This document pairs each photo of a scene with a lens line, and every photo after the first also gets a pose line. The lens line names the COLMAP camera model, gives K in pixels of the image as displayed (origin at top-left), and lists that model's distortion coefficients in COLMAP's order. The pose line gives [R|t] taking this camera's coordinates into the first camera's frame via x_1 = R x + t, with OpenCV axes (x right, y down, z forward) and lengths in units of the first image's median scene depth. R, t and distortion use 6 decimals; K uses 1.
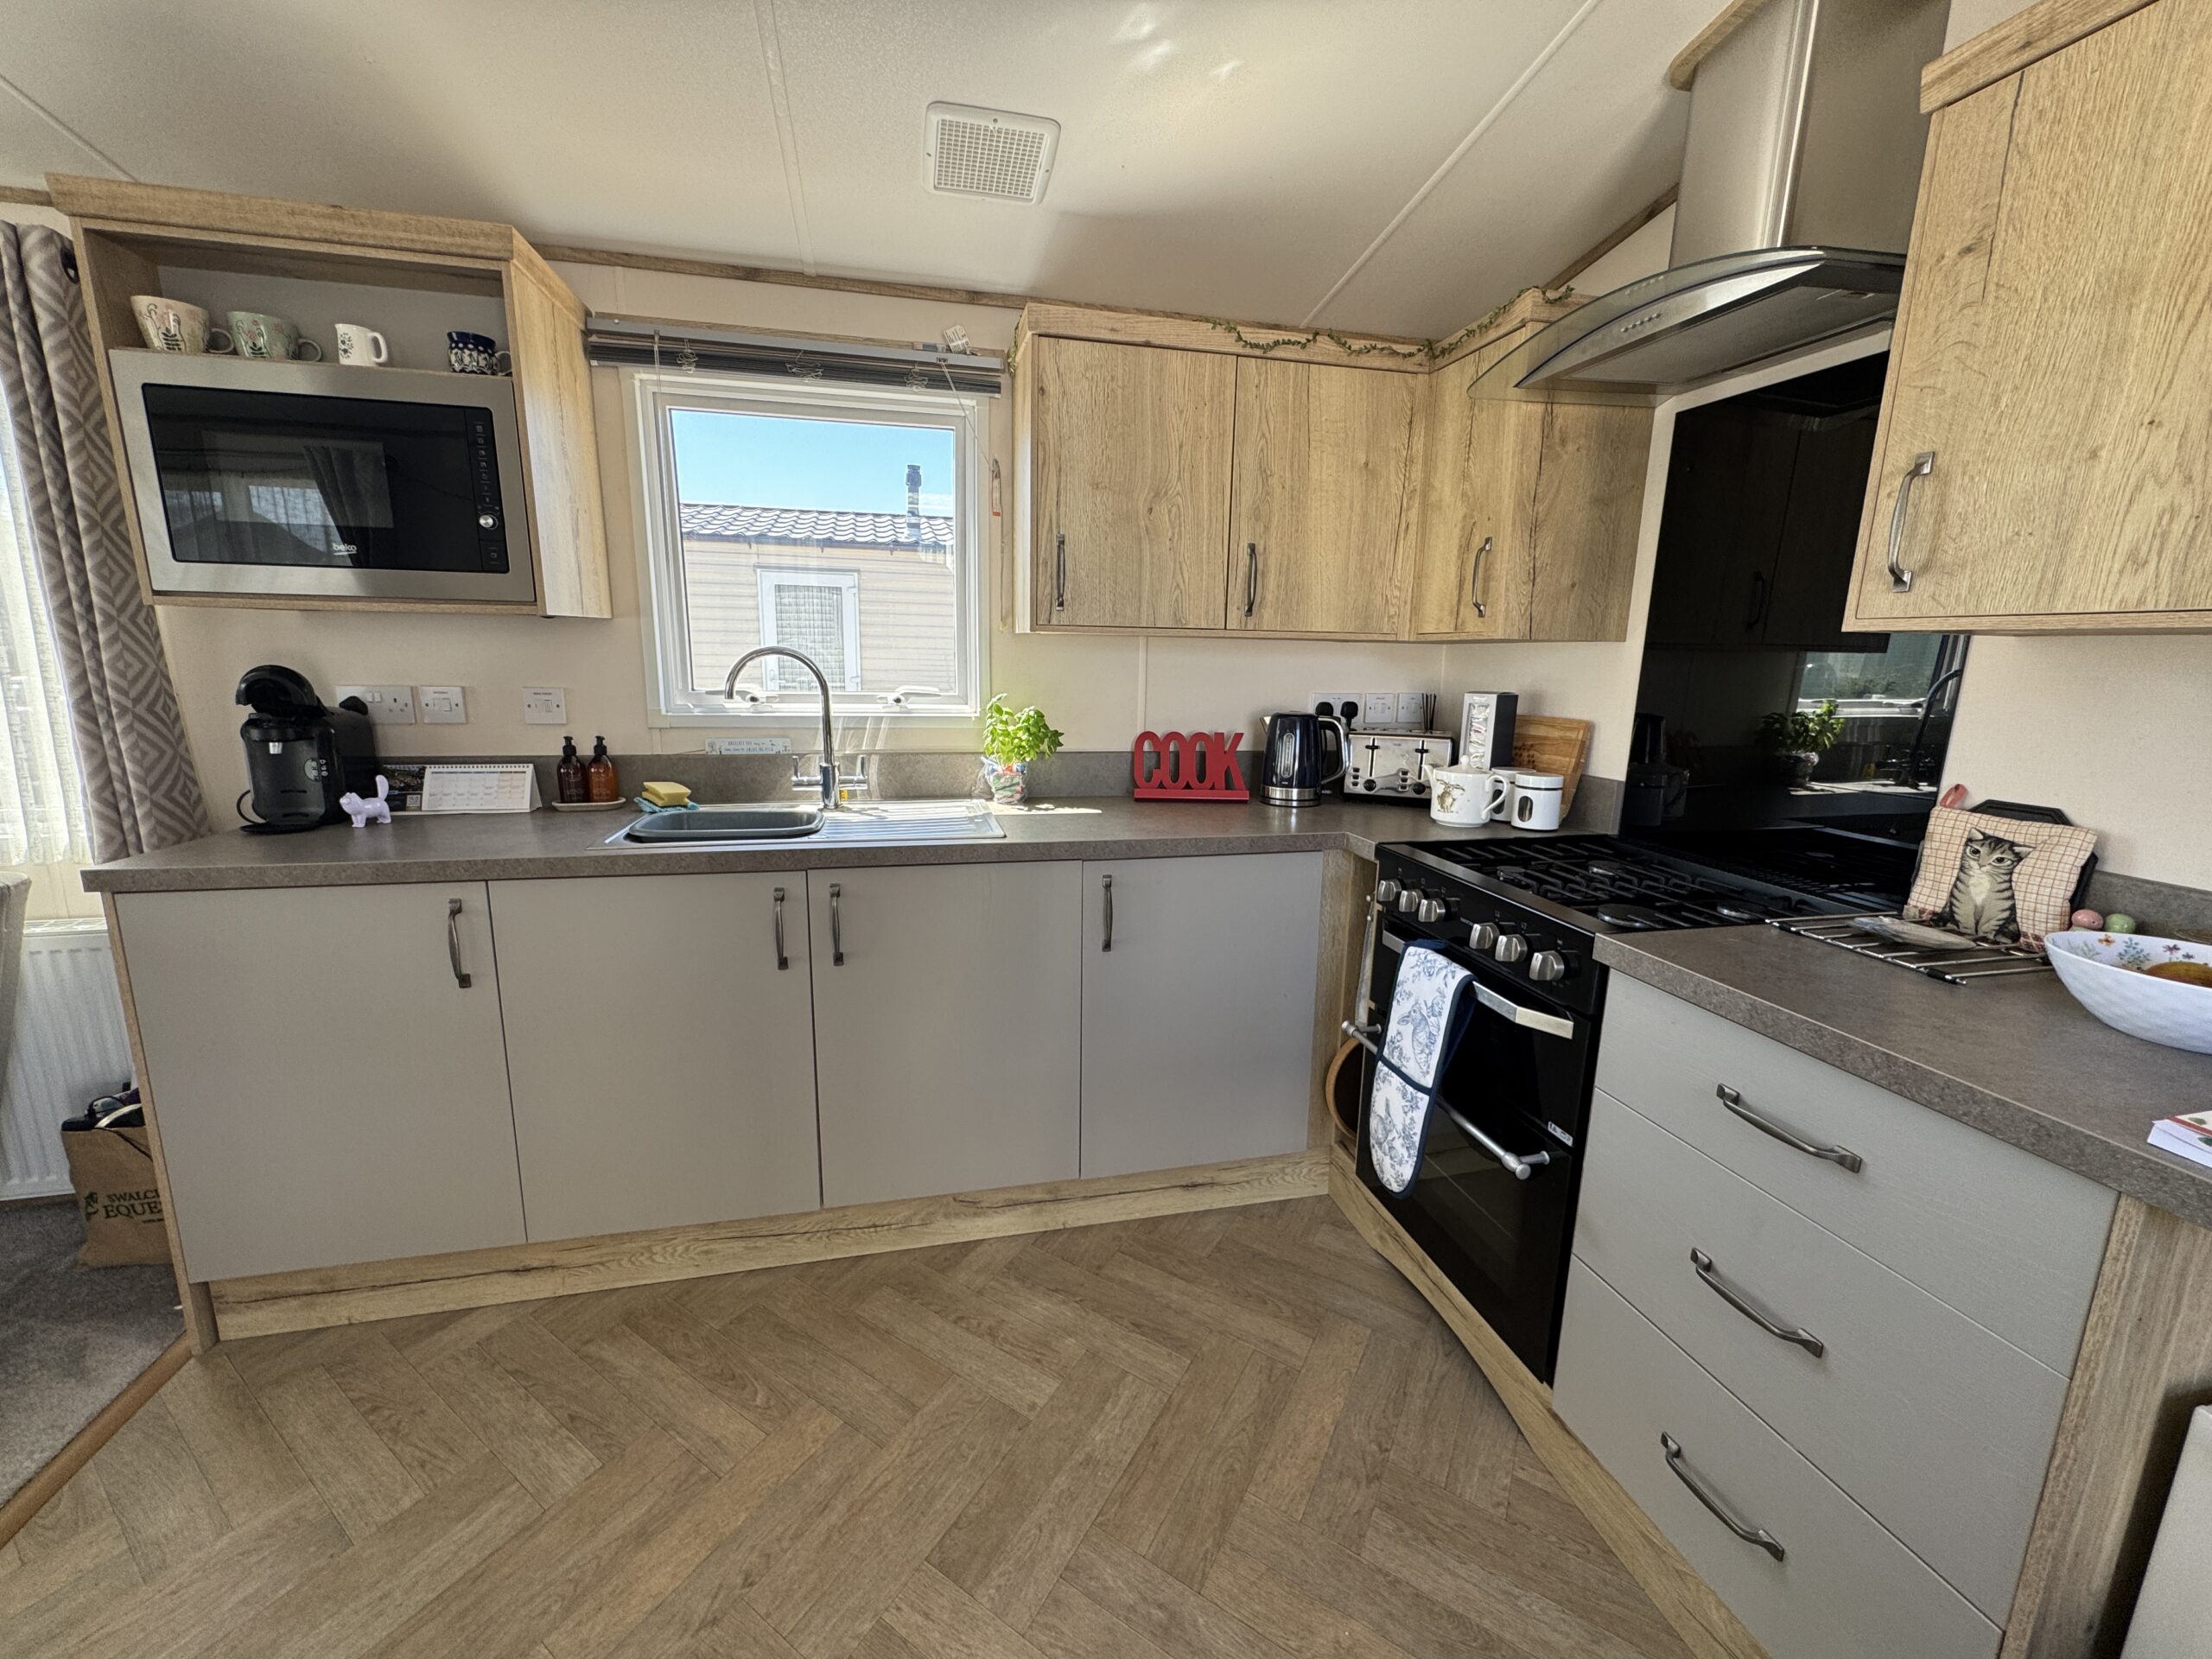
lens RADIAL K [[886.5, 0, 1105.6], [0, 886.5, 827.2], [0, 0, 1]] dist [-0.002956, 0.000484]
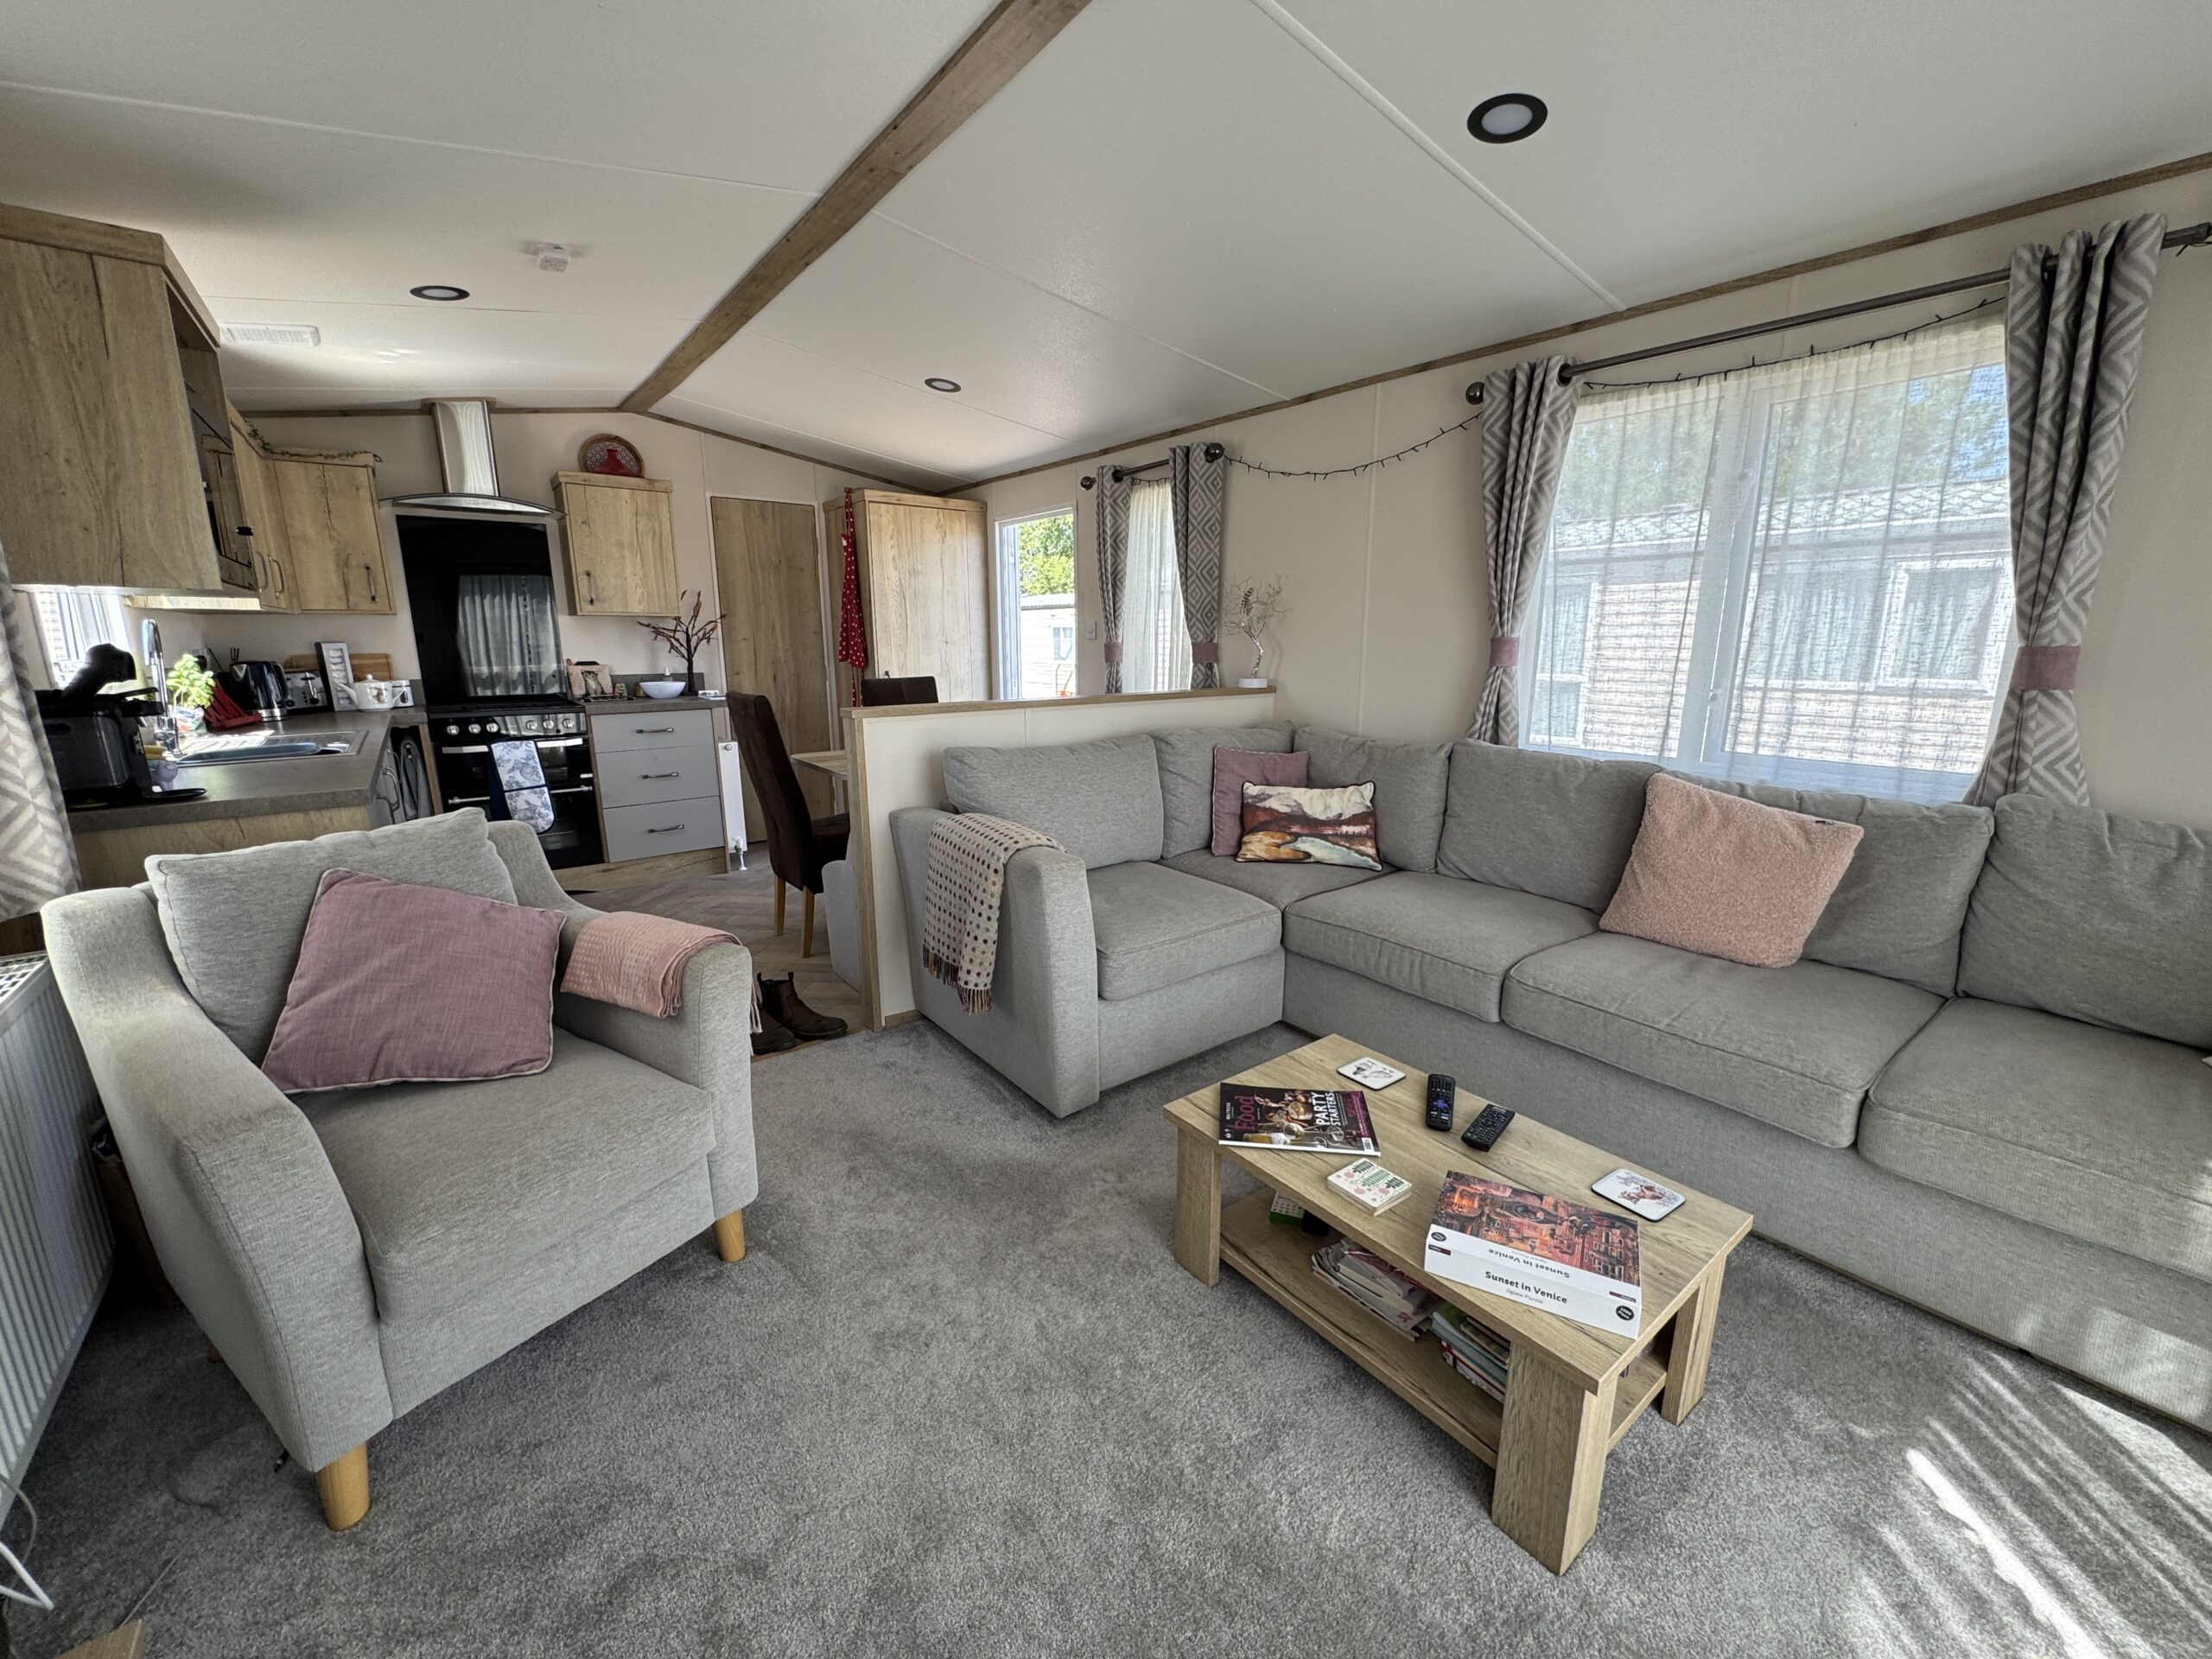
lens RADIAL K [[886.5, 0, 1105.6], [0, 886.5, 827.2], [0, 0, 1]] dist [-0.002956, 0.000484]
pose [[-0.412698, -0.214287, 0.885303, -2.114102], [0.169908, 0.936764, 0.305948, -0.089965], [-0.894881, 0.276685, -0.350192, 0.346469]]
